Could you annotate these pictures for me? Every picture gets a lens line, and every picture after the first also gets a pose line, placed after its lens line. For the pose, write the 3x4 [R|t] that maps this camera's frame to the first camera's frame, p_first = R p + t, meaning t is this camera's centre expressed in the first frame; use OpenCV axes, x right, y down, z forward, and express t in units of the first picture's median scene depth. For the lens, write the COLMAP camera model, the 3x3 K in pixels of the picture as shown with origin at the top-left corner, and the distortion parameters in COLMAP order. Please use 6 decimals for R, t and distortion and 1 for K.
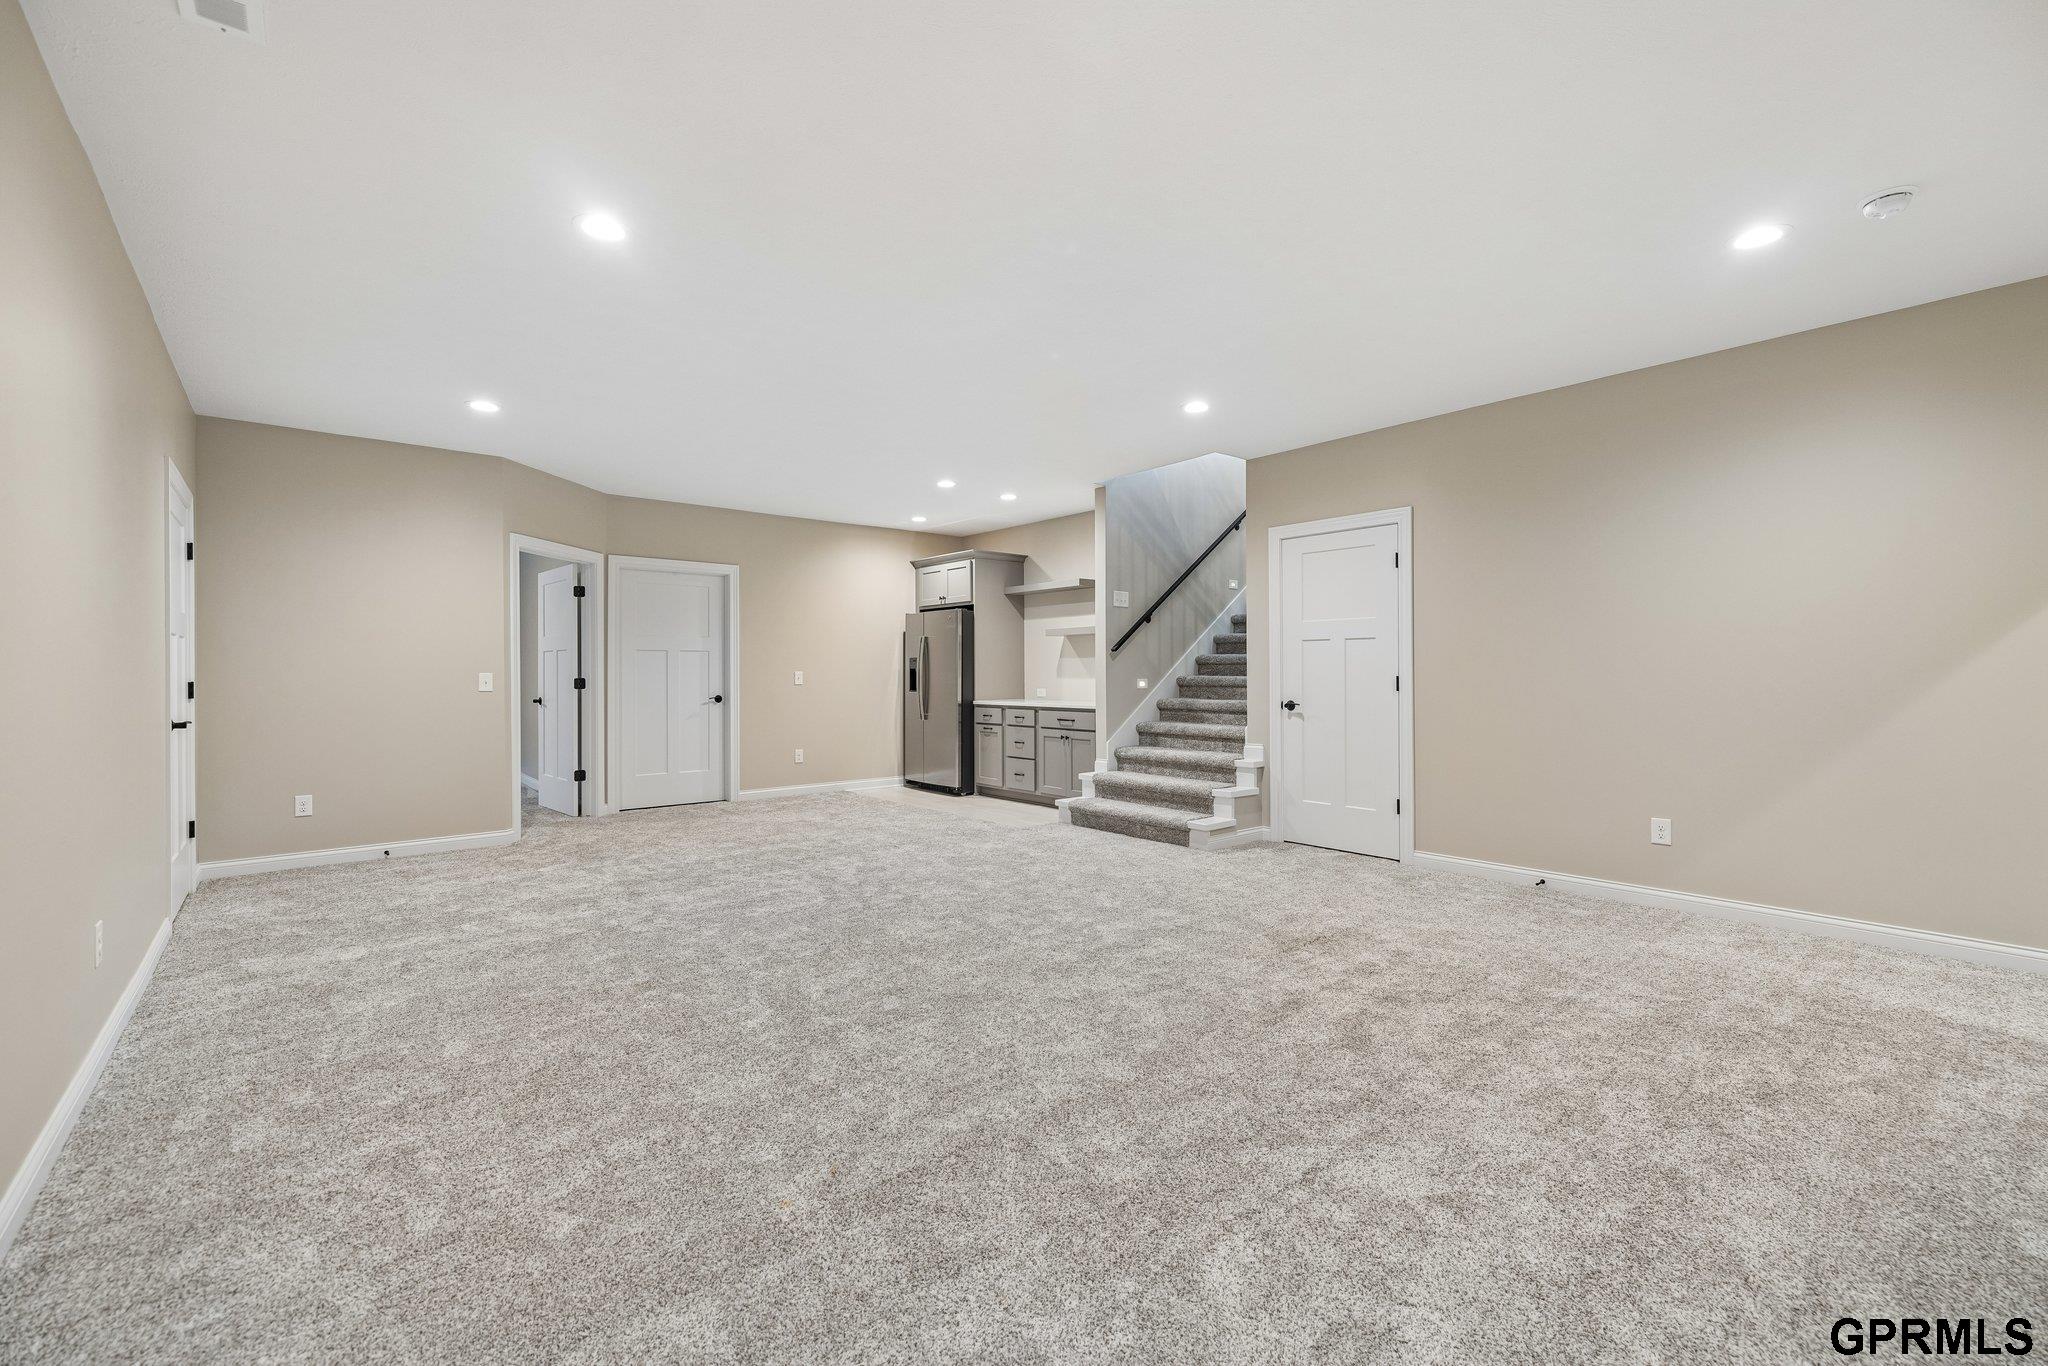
lens RADIAL K [[851.1, 0, 1036.3], [0, 851.1, 671.9], [0, 0, 1]] dist [0.002913, -0.000354]
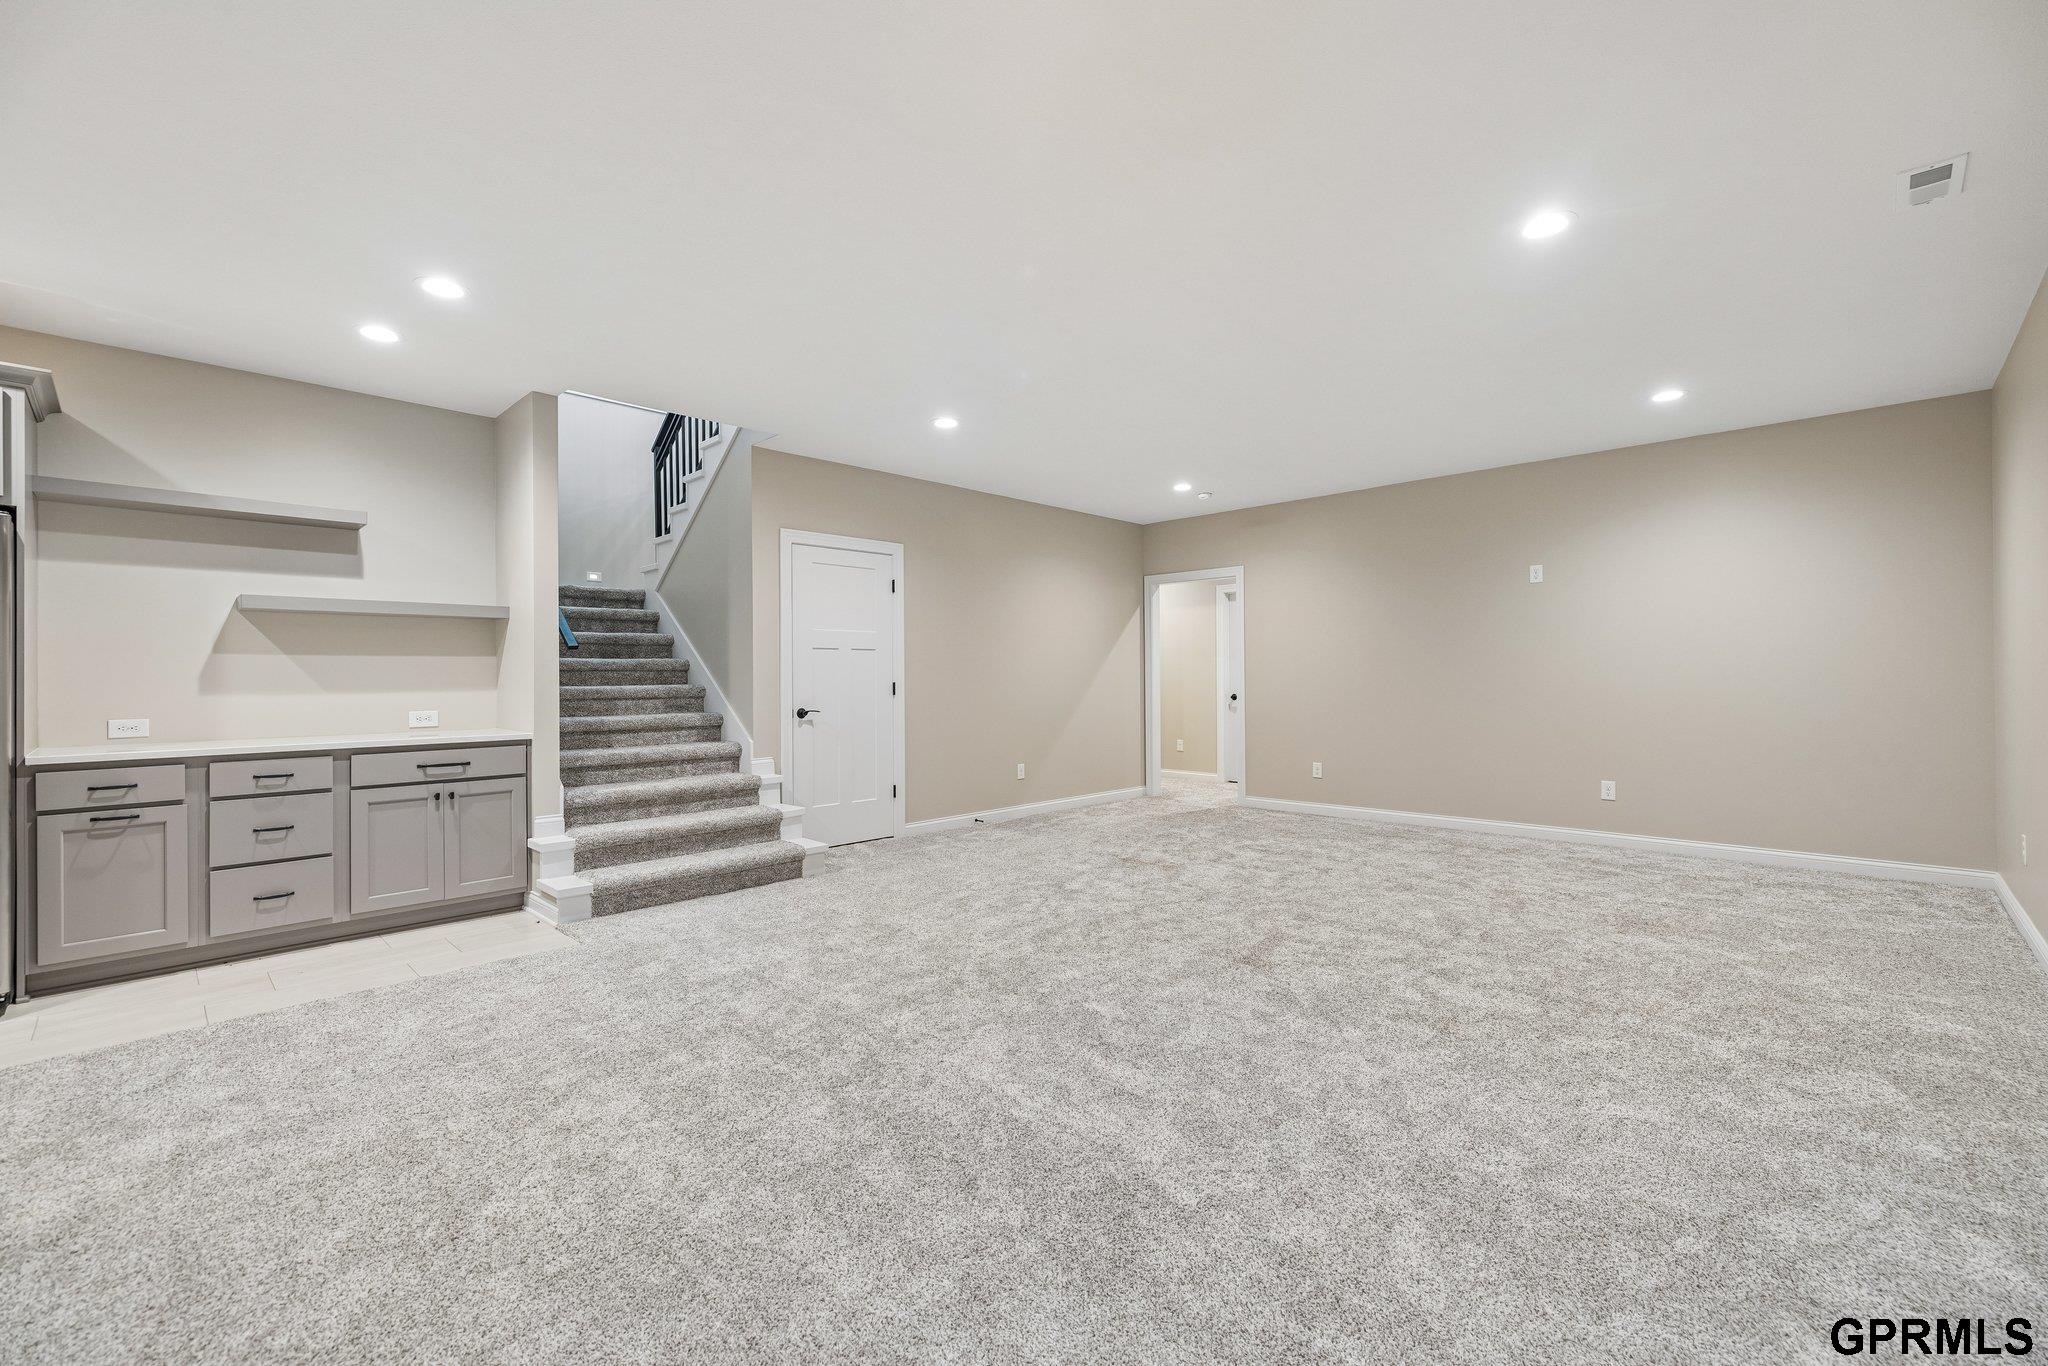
lens RADIAL K [[851.1, 0, 1026.3], [0, 851.1, 670.3], [0, 0, 1]] dist [0.002913, -0.000354]
pose [[-0.083882, 0.012382, 0.996399, -0.562874], [0.005971, 0.999911, -0.011923, 0.002260], [-0.996458, 0.004950, -0.083949, 0.653116]]
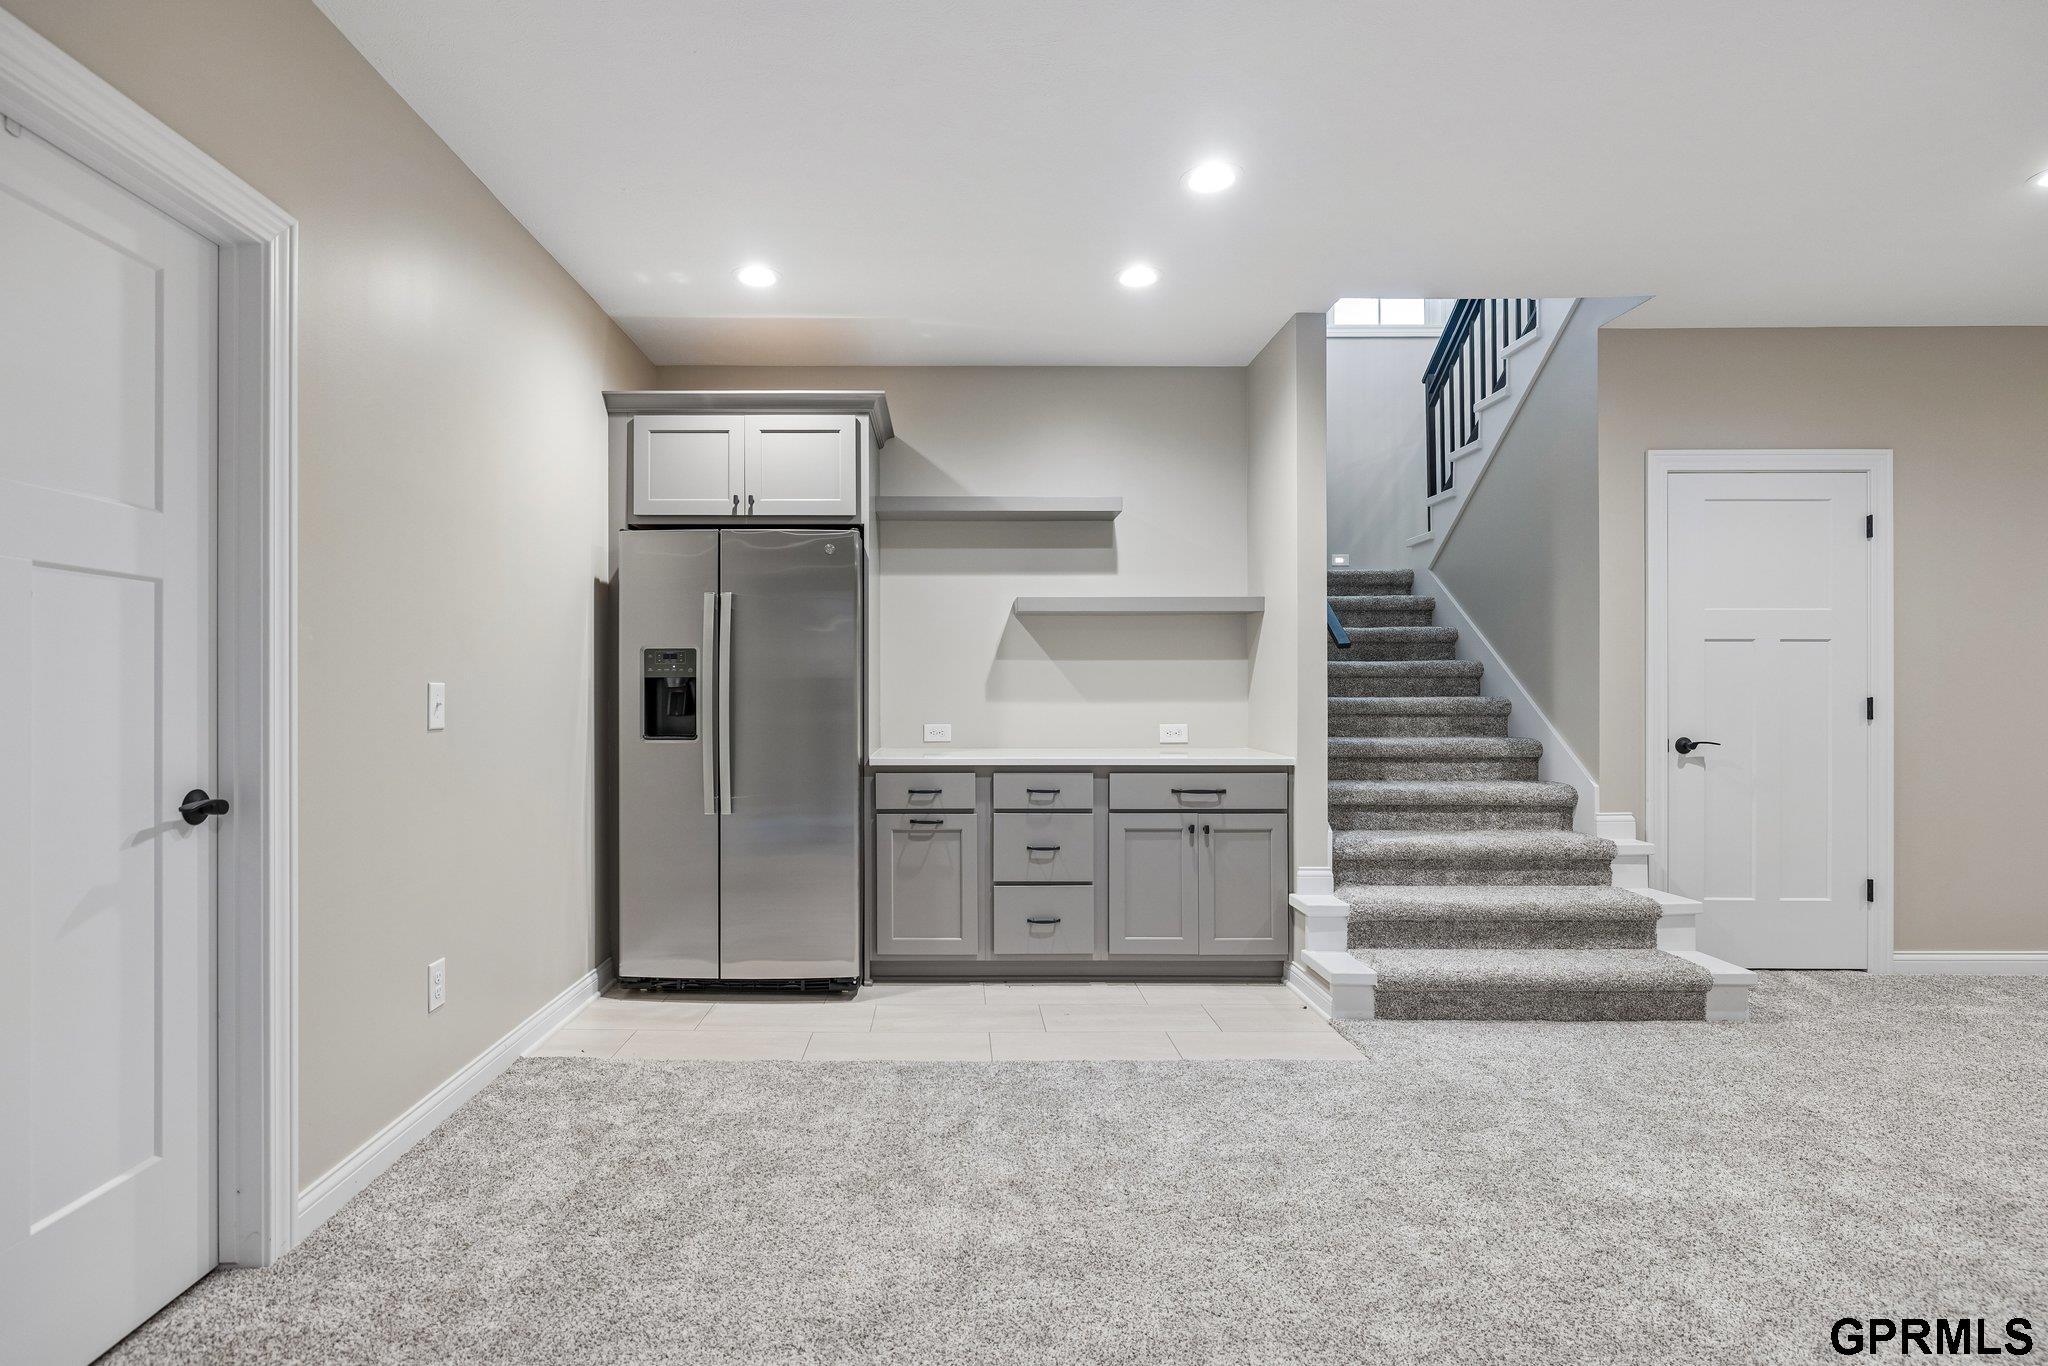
lens RADIAL K [[1012.1, 0, 955.1], [0, 1012.1, 687.6], [0, 0, 1]] dist [-0.002396, 0.000504]
pose [[0.658859, 0.005066, 0.752250, -0.469911], [-0.003681, 0.999987, -0.003511, 0.001758], [-0.752258, -0.000456, 0.658869, 0.726905]]
